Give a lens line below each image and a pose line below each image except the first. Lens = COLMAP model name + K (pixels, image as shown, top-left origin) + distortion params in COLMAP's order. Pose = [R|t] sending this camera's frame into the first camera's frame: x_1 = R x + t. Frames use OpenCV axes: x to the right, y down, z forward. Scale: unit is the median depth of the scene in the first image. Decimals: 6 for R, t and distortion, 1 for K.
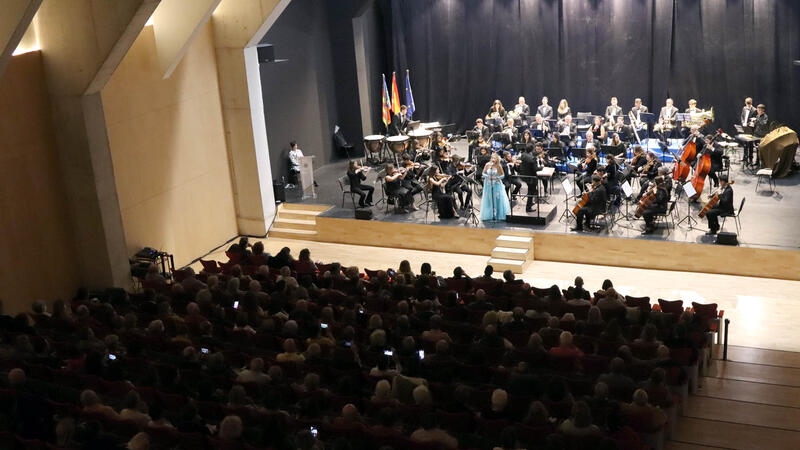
lens RADIAL K [[1051.5, 0, 402.8], [0, 1051.5, 226.5], [0, 0, 1]] dist [-0.079737, 0.000000]
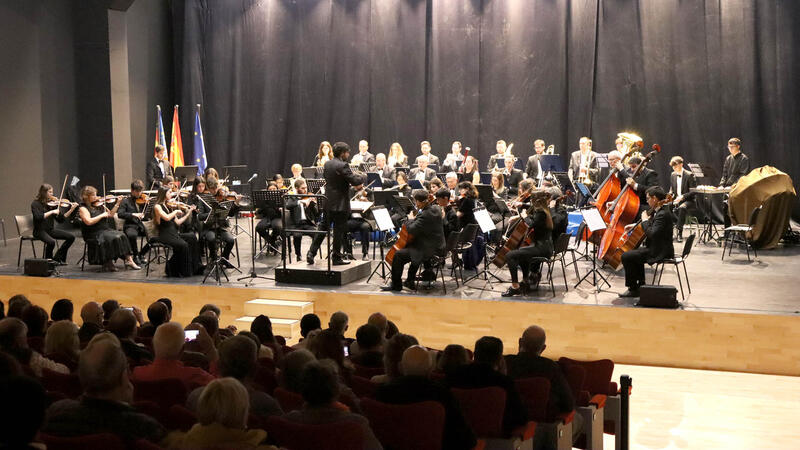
lens RADIAL K [[1217.4, 0, 389.2], [0, 1217.4, 178.7], [0, 0, 1]] dist [-0.020737, 0.000000]
pose [[0.998046, 0.057445, 0.024581, 0.115230], [-0.049685, 0.968180, -0.245271, 0.081369], [-0.037889, 0.243571, 0.969143, 0.291998]]
